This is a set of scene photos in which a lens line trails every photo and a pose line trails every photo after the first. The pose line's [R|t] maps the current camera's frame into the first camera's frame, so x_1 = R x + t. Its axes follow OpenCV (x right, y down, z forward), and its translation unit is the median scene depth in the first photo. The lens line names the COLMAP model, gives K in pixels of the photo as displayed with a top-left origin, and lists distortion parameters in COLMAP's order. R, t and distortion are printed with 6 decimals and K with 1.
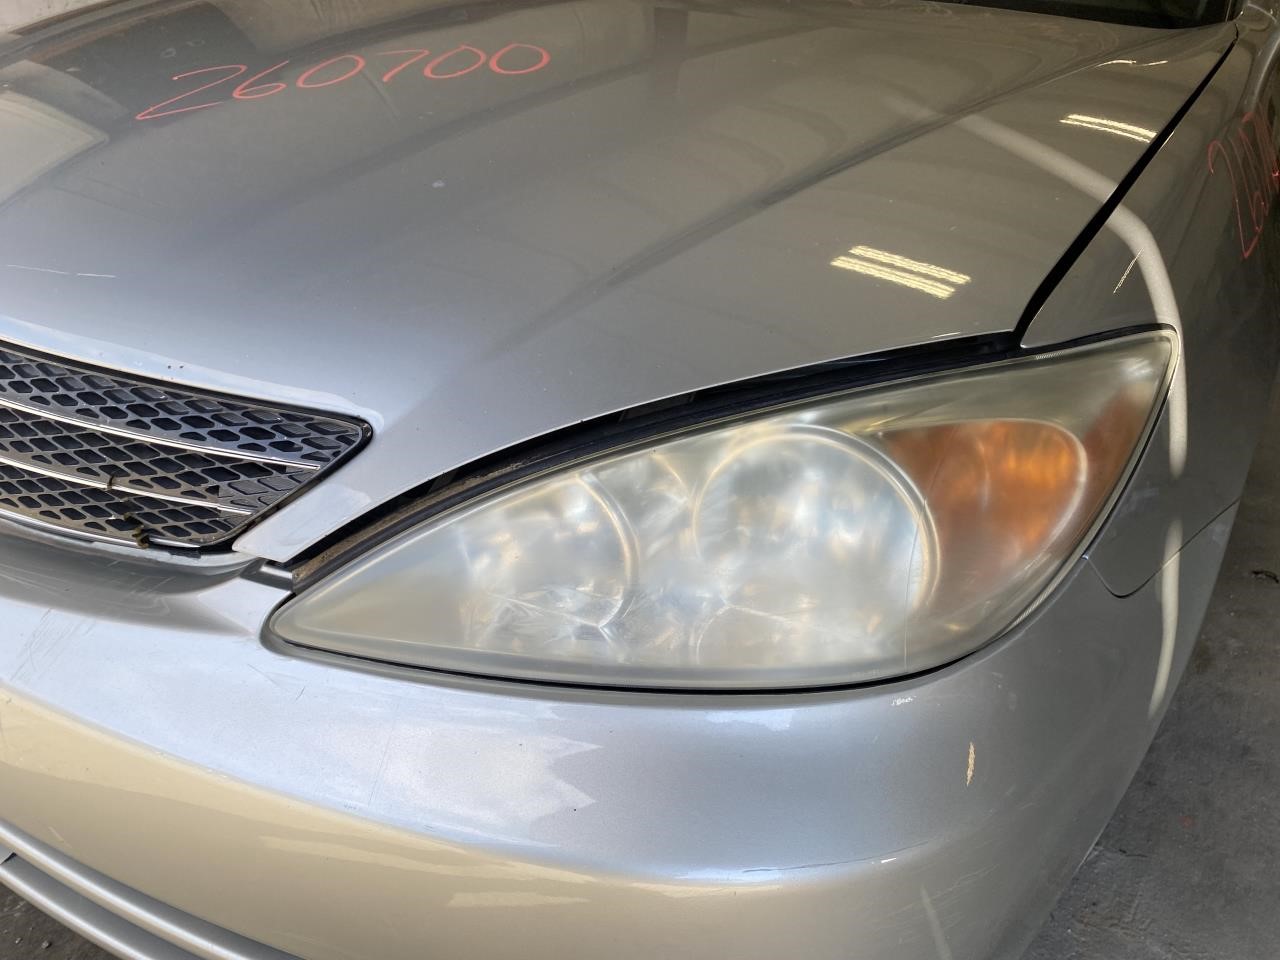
lens RADIAL K [[1027.2, 0, 609.9], [0, 1027.2, 480.4], [0, 0, 1]] dist [-0.005127, -0.002931]
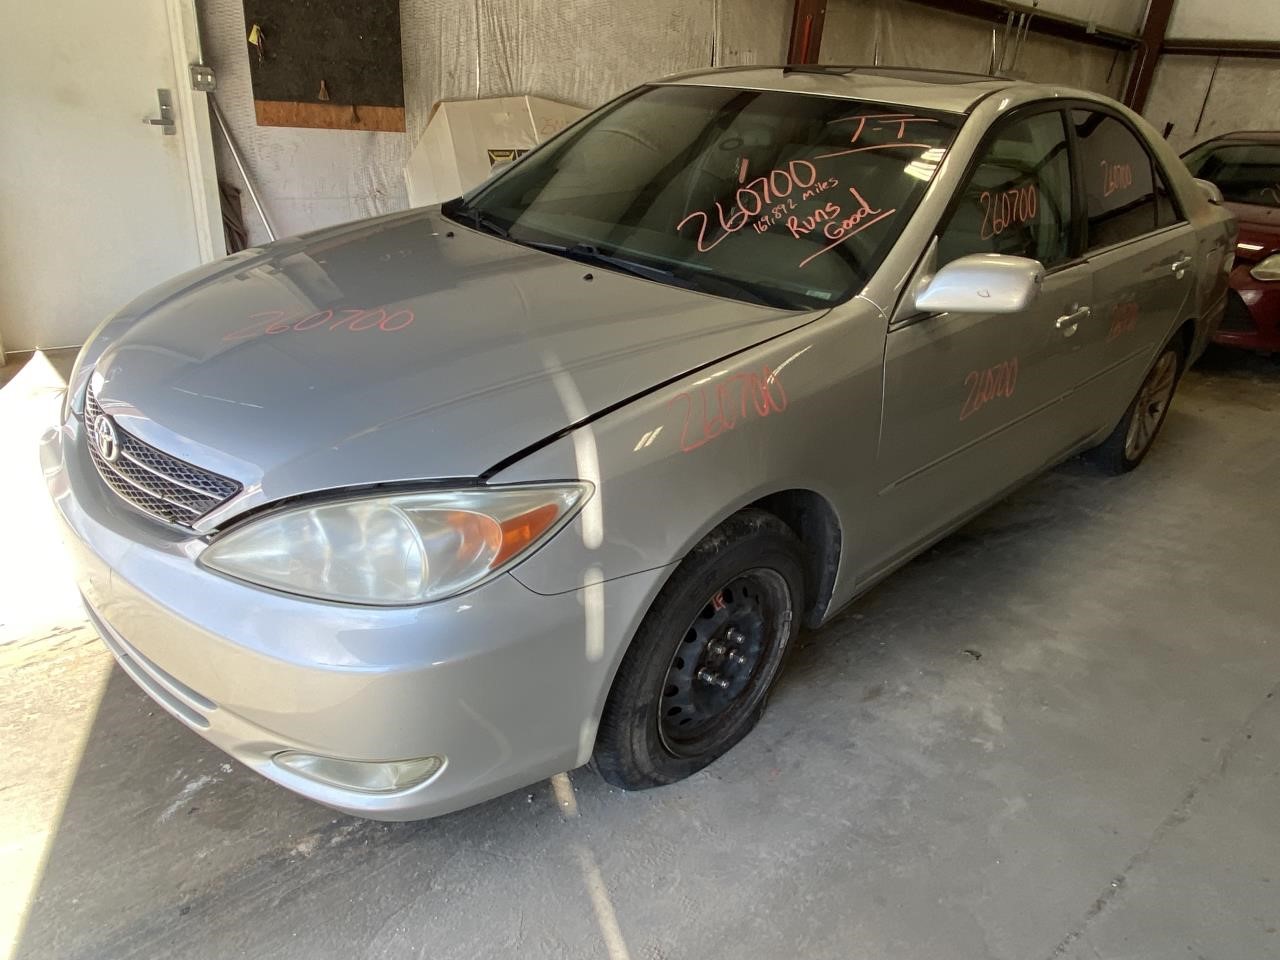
lens RADIAL K [[862.2, 0, 640.0], [0, 862.2, 480.0], [0, 0, 1]] dist [0.075552, -0.100626]
pose [[0.969905, 0.108183, -0.218130, 1.141592], [-0.125626, 0.989764, -0.067712, -0.040905], [0.208572, 0.093077, 0.973568, -0.880124]]
